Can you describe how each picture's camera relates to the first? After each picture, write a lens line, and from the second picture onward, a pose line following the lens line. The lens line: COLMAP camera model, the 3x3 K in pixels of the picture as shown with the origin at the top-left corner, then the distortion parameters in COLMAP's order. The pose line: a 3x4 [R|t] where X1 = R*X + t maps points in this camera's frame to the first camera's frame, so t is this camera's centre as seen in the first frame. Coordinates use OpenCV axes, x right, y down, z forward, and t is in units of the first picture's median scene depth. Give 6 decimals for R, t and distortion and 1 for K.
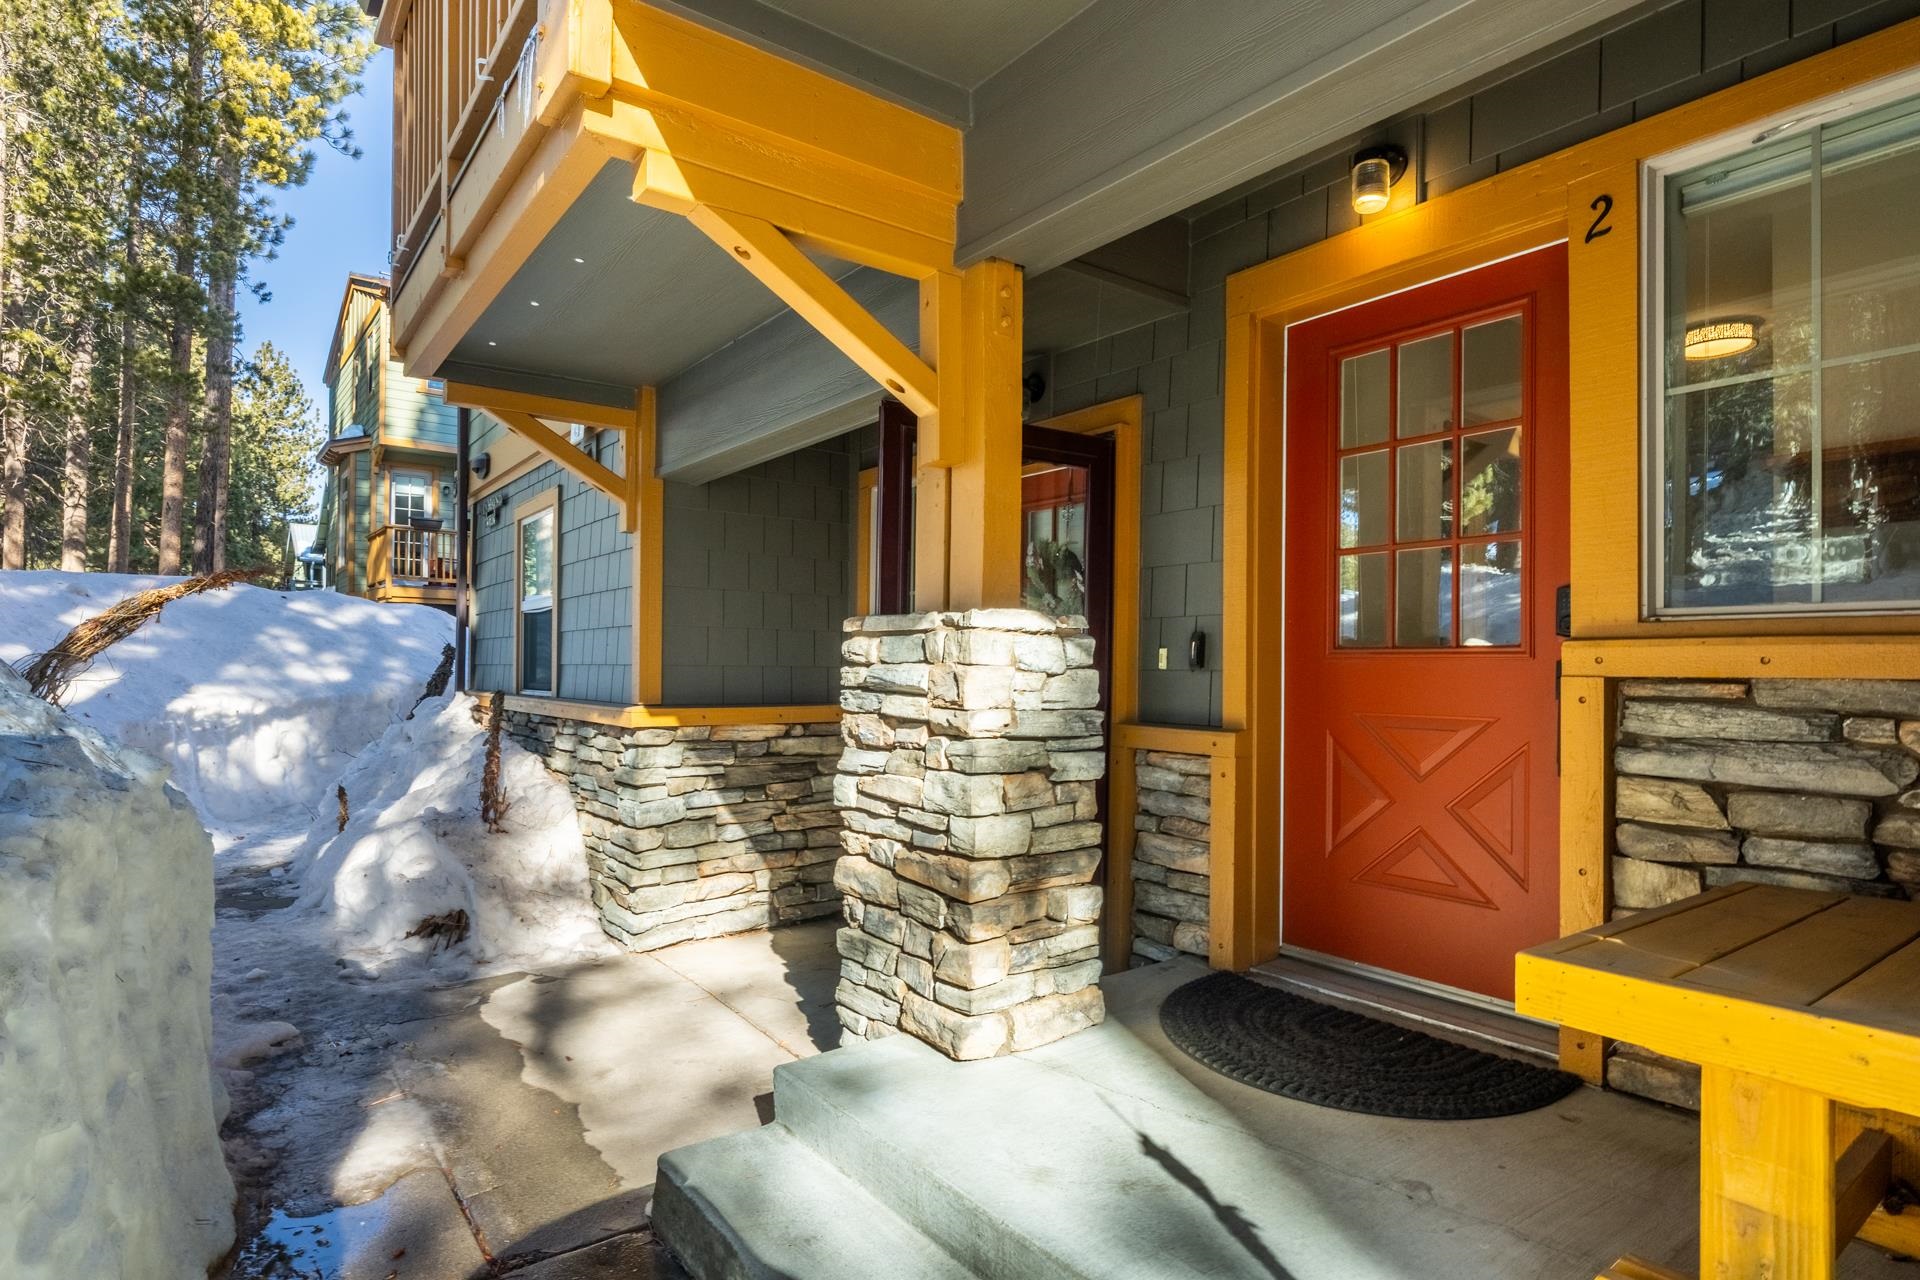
lens RADIAL K [[1022.1, 0, 936.3], [0, 1022.1, 656.2], [0, 0, 1]] dist [-0.002399, -0.000898]
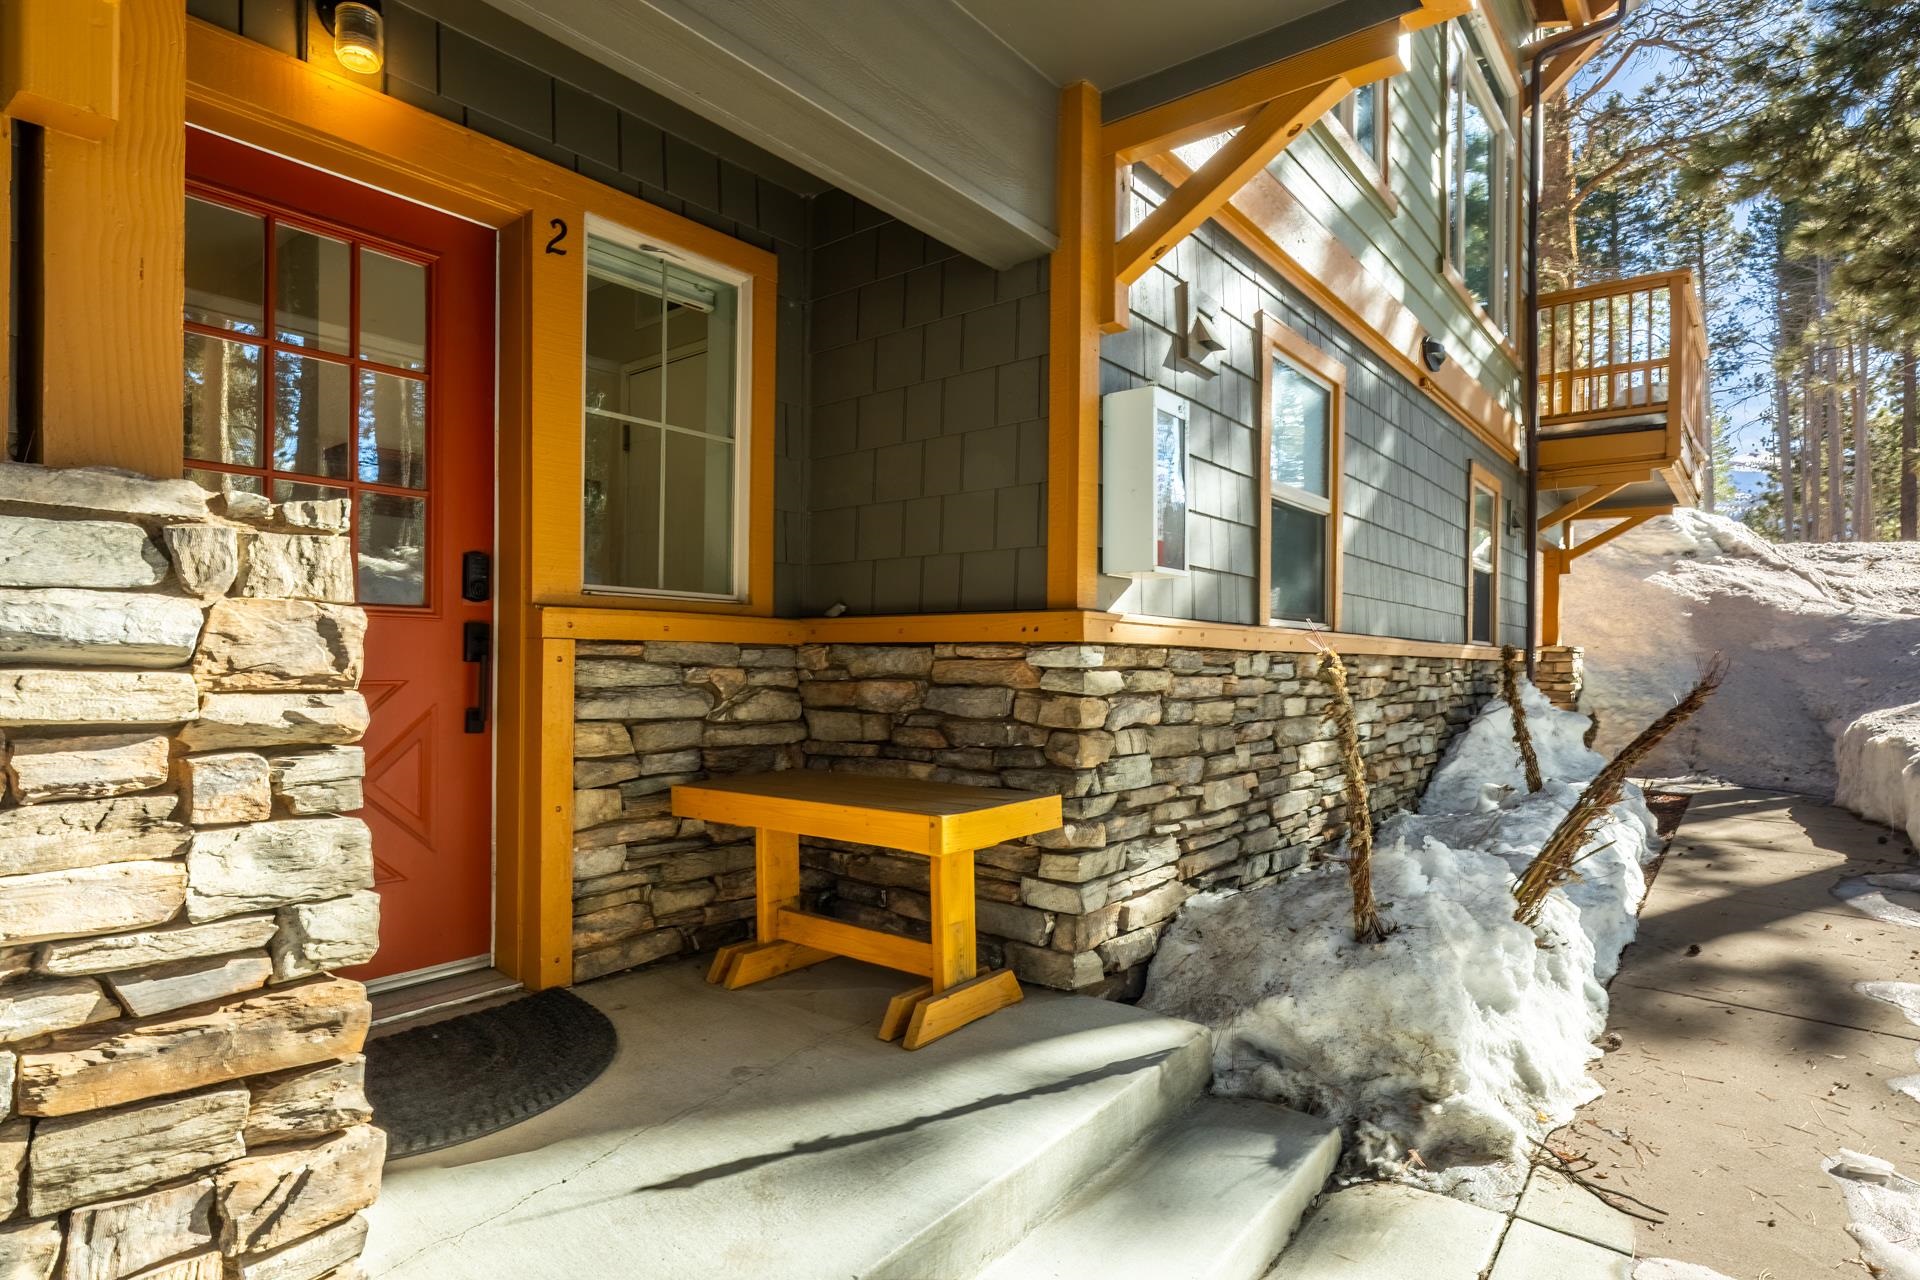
lens RADIAL K [[1004.6, 0, 958.8], [0, 1004.6, 666.9], [0, 0, 1]] dist [-0.003223, -0.000593]
pose [[-0.264541, -0.017563, 0.964214, -0.524303], [-0.023614, 0.999652, 0.011730, 0.025743], [-0.964085, -0.019666, -0.264864, 0.799826]]
